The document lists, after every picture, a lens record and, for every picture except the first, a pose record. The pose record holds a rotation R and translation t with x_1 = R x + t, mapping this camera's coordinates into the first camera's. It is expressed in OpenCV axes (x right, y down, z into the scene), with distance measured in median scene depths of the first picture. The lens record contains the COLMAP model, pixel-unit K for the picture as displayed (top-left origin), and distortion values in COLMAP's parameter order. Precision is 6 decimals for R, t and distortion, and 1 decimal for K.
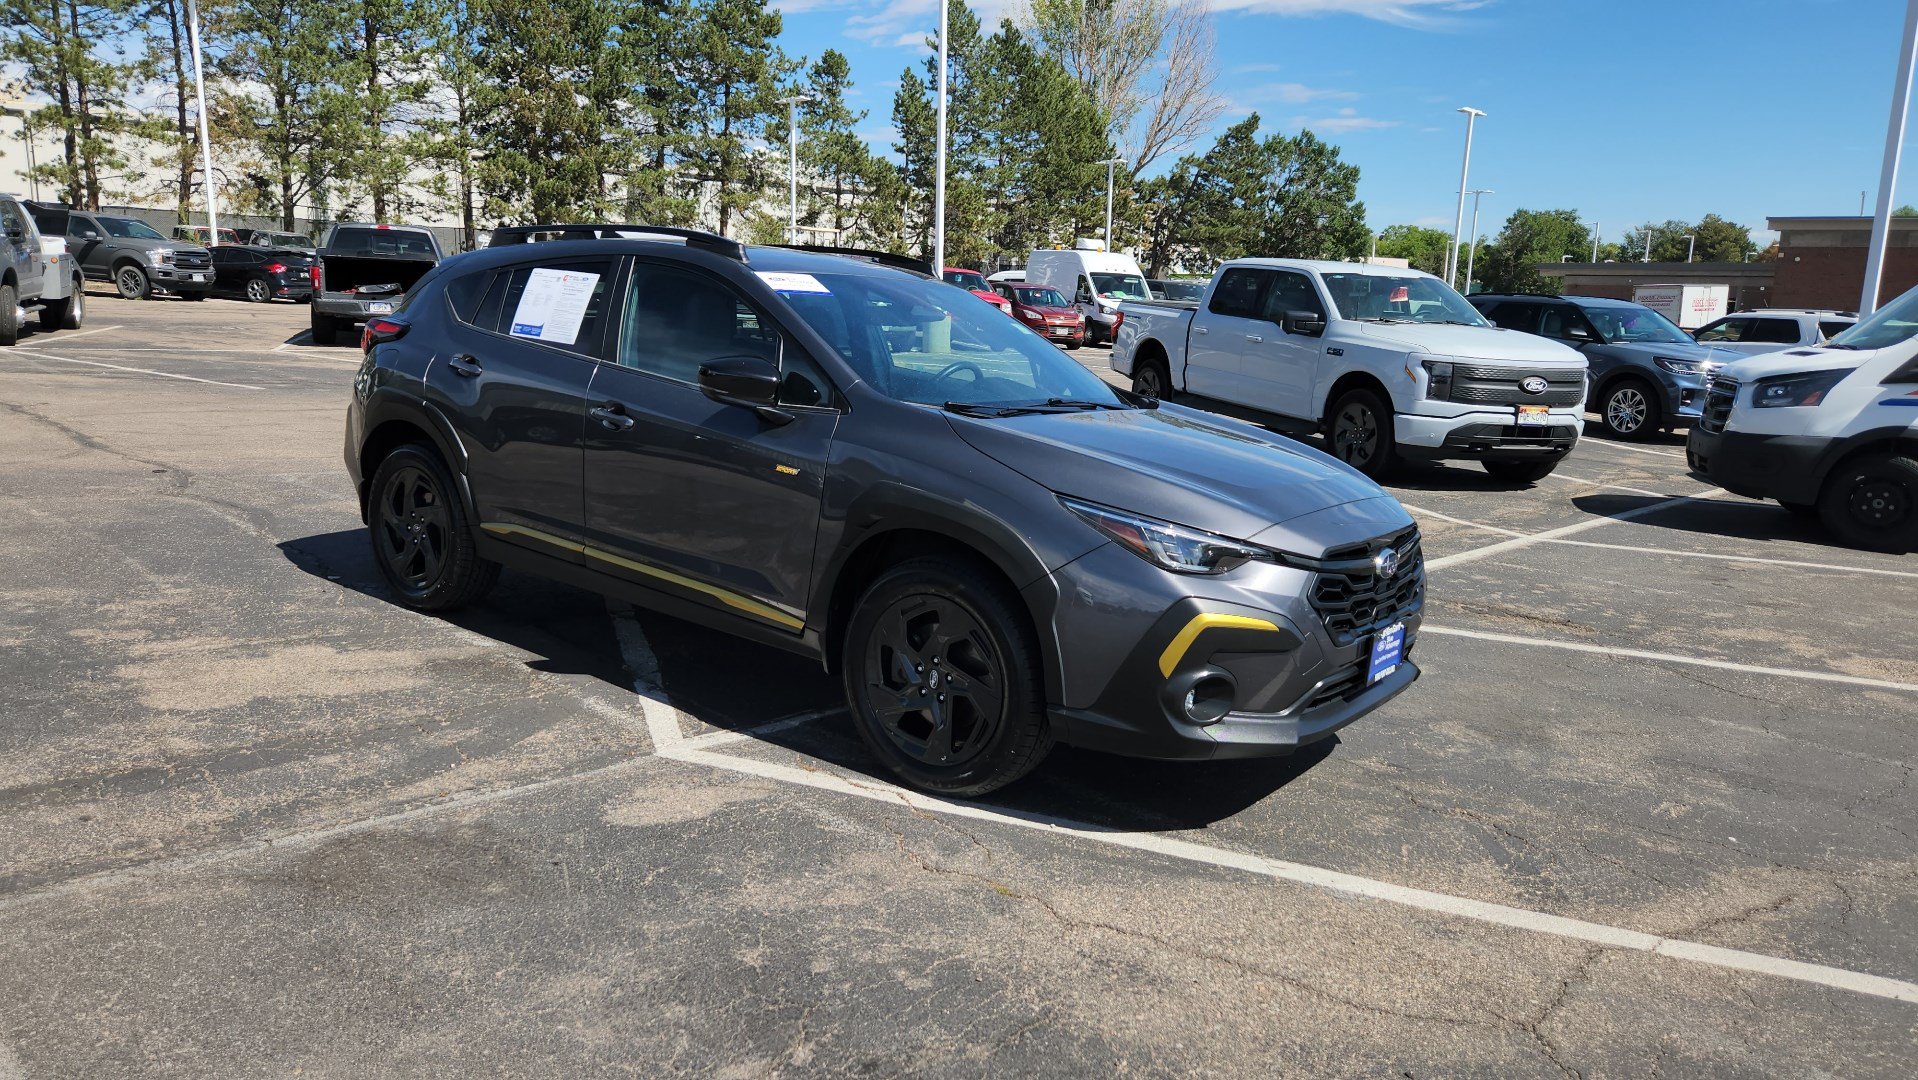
lens RADIAL K [[1282.4, 0, 926.4], [0, 1282.4, 528.1], [0, 0, 1]] dist [0.070443, -0.058612]
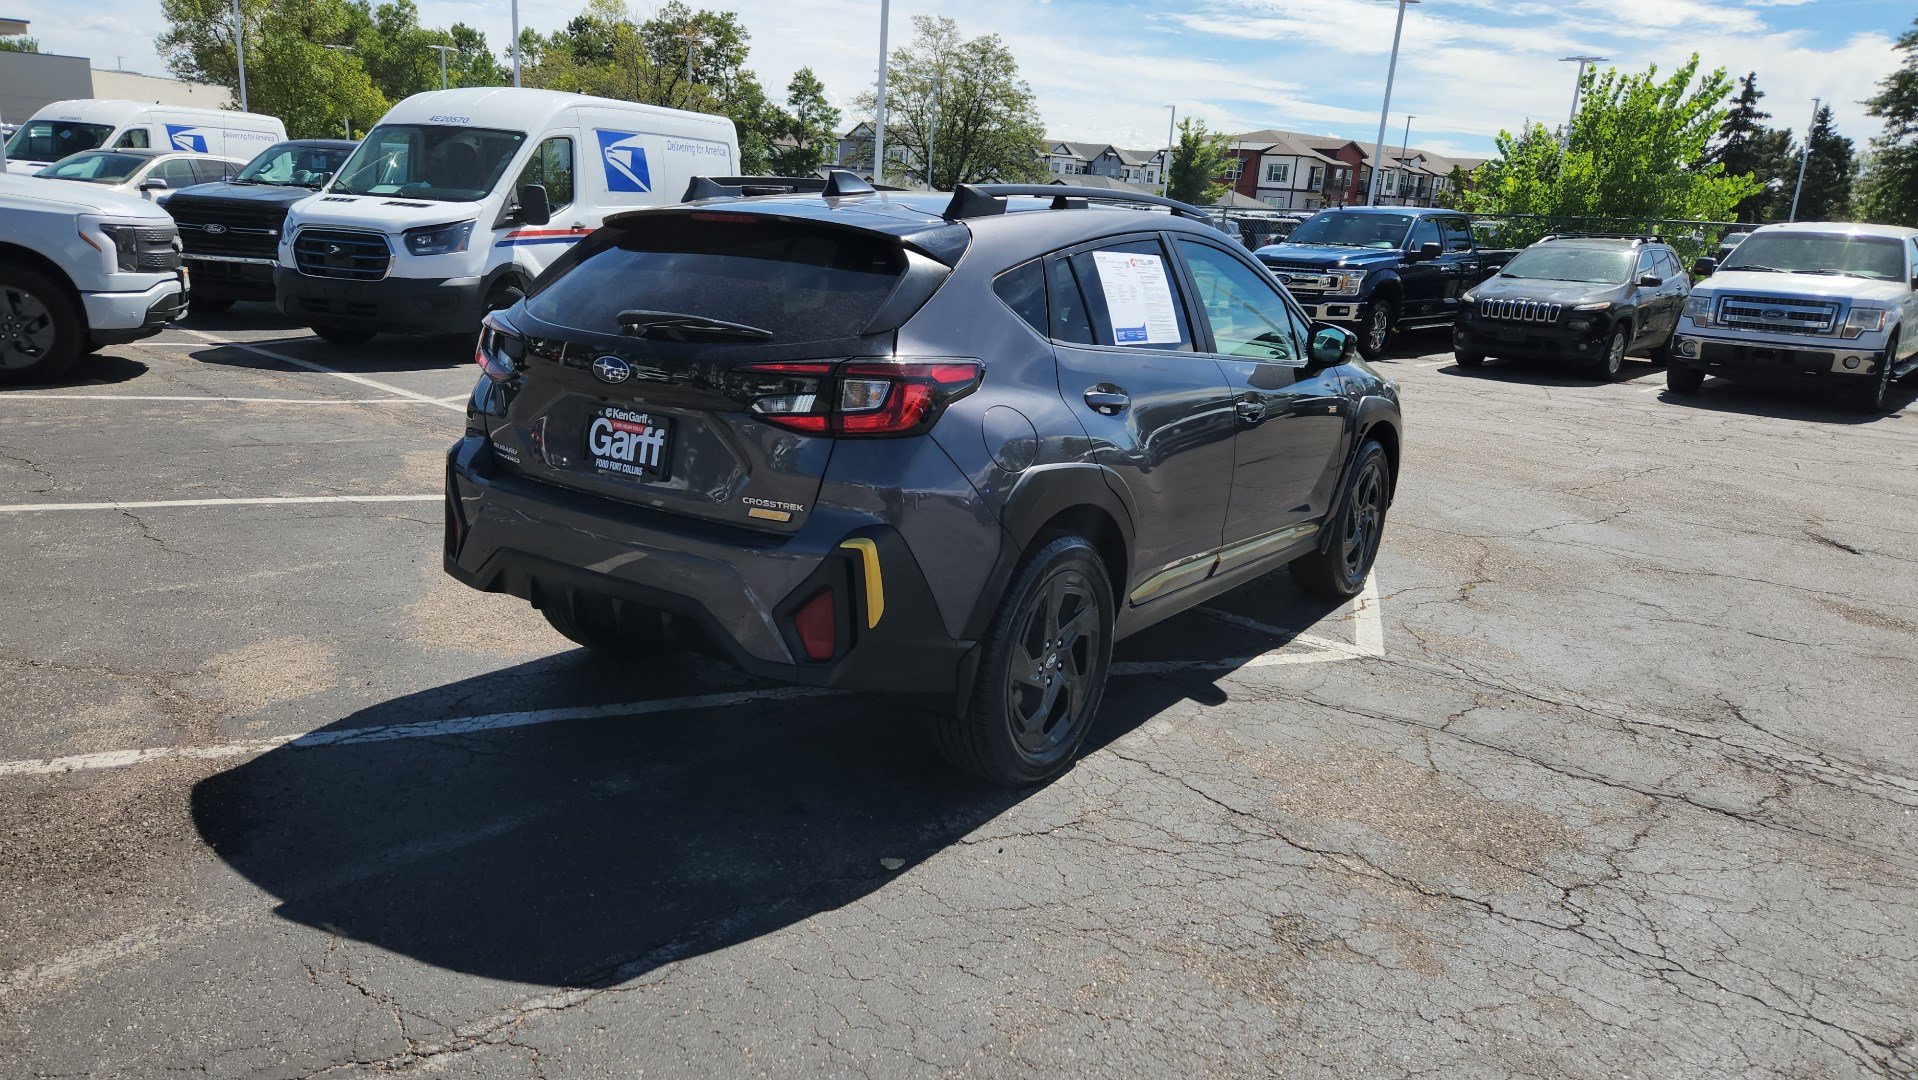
lens RADIAL K [[1282.4, 0, 924.2], [0, 1282.4, 538.8], [0, 0, 1]] dist [0.070443, -0.058612]
pose [[-0.040982, -0.297507, 0.953839, -0.146419], [0.118798, 0.946419, 0.300297, -0.038674], [-0.992072, 0.125621, -0.003443, 0.155429]]
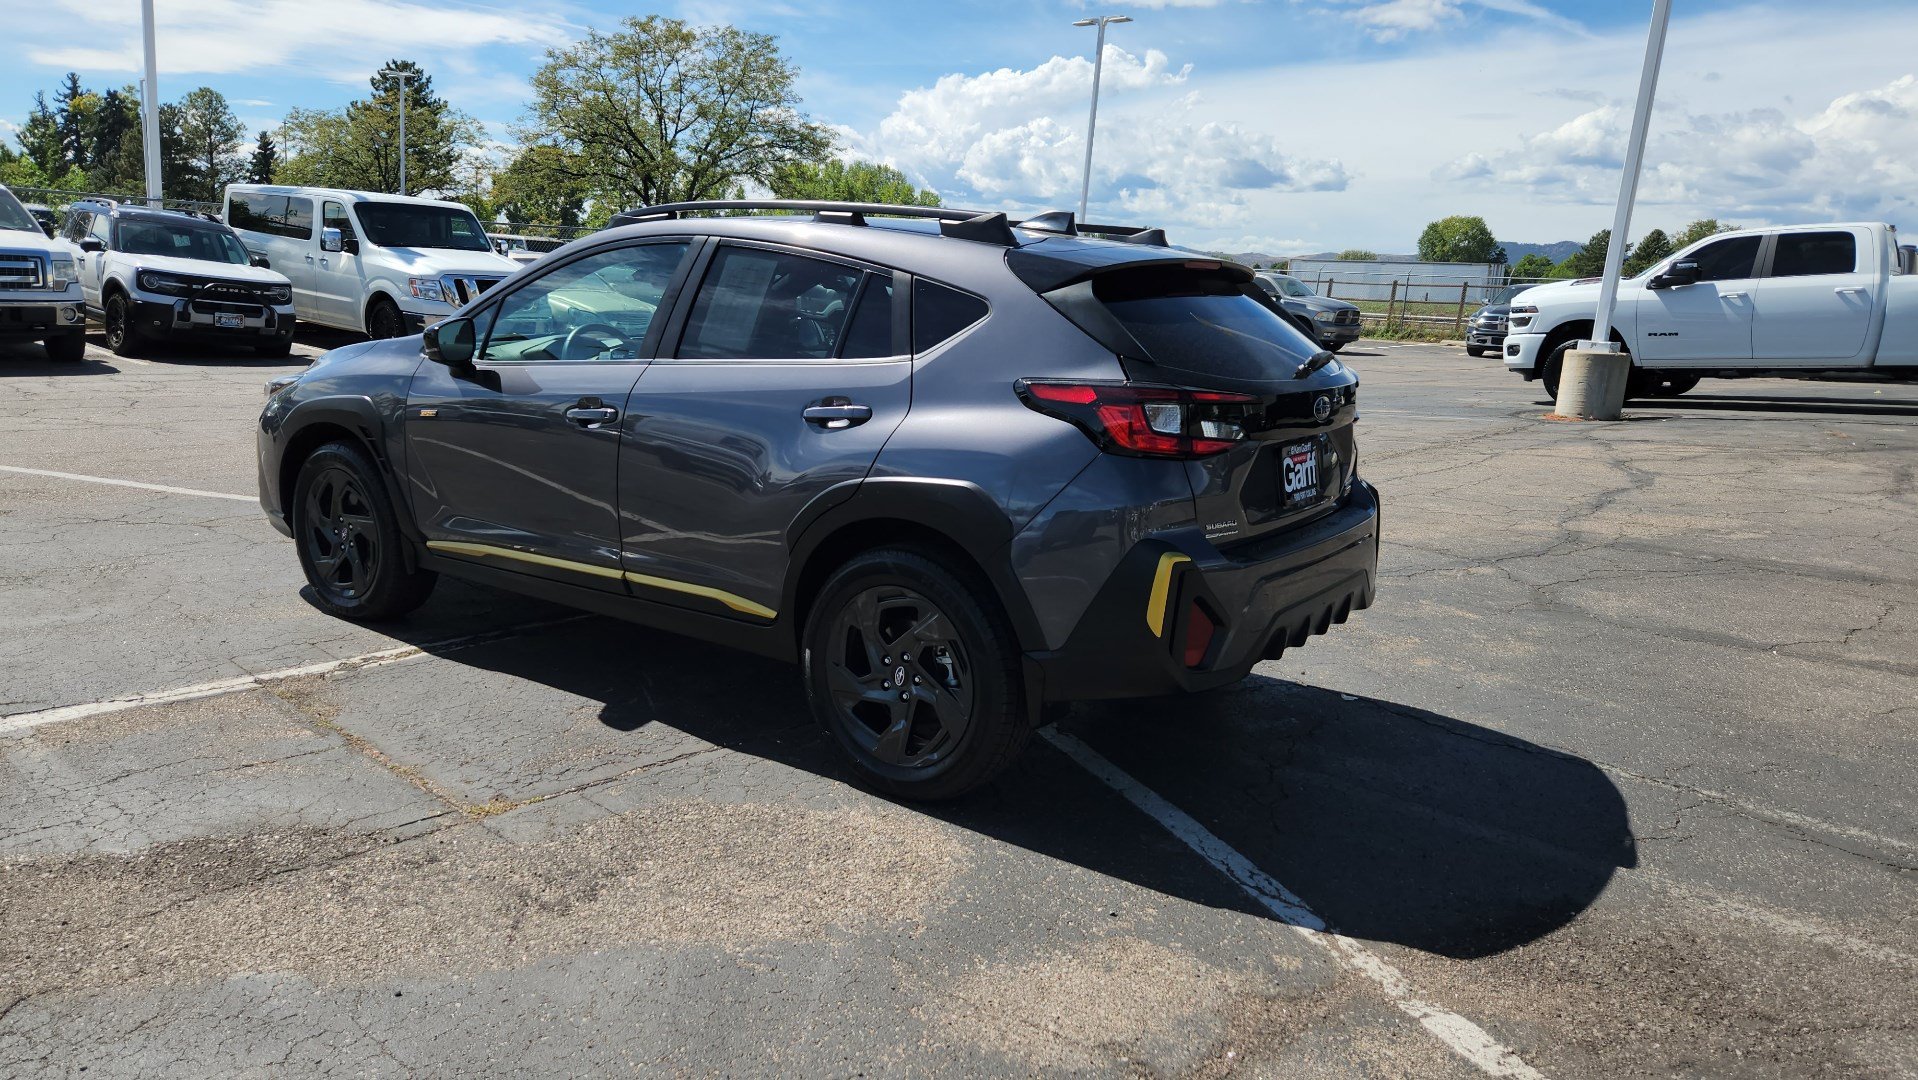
lens RADIAL K [[1282.4, 0, 932.8], [0, 1282.4, 554.1], [0, 0, 1]] dist [0.070443, -0.058612]
pose [[-0.994186, -0.093593, -0.053233, -0.025043], [-0.106793, 0.920189, 0.376627, -0.049427], [0.013735, 0.380123, -0.924834, 0.269472]]
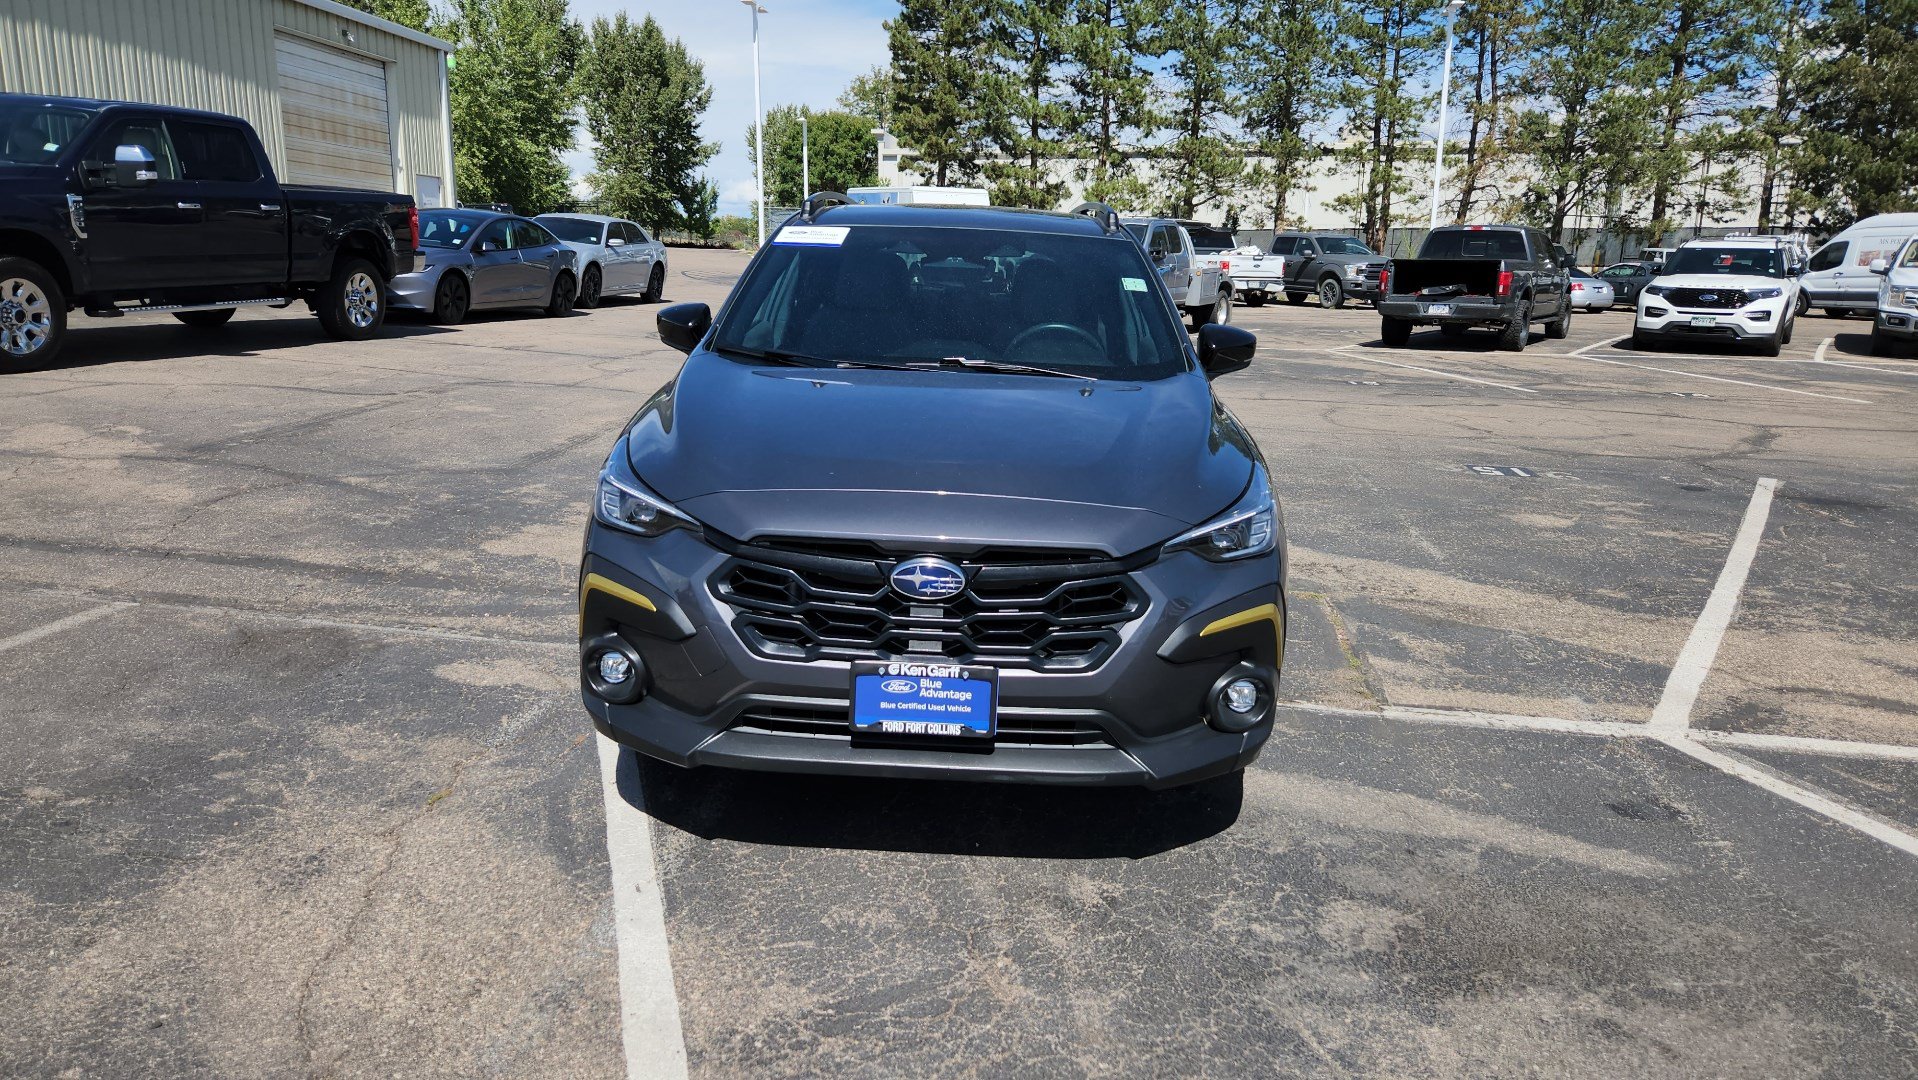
lens RADIAL K [[1282.4, 0, 941.7], [0, 1282.4, 546.5], [0, 0, 1]] dist [0.070443, -0.058612]
pose [[0.592302, 0.142270, -0.793056, 0.096471], [-0.140098, 0.987479, 0.072515, -0.004588], [0.793442, 0.068155, 0.604817, 0.058876]]
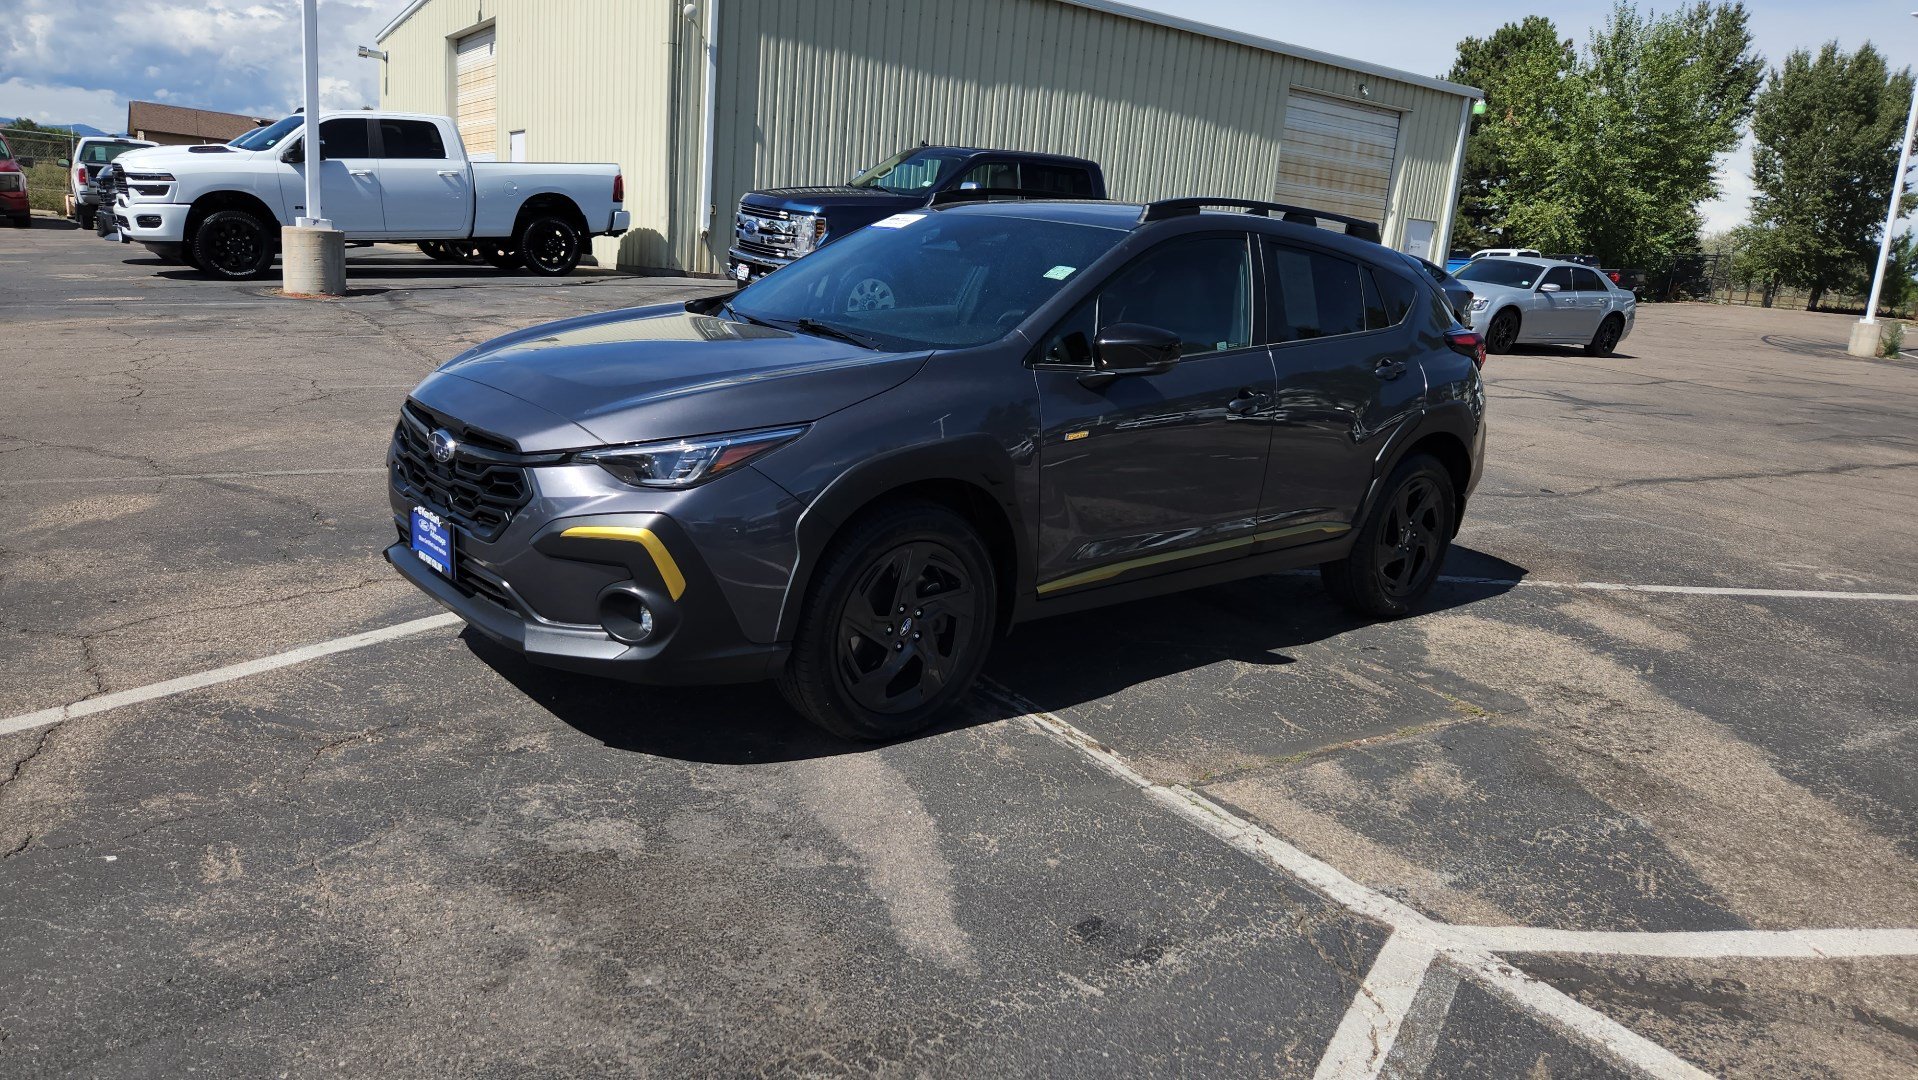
lens RADIAL K [[1282.4, 0, 920.1], [0, 1282.4, 540.2], [0, 0, 1]] dist [0.070443, -0.058612]
pose [[-0.201310, 0.152287, -0.967617, 0.124864], [-0.262134, 0.943435, 0.203017, -0.019679], [0.943801, 0.294515, -0.150003, 0.154271]]
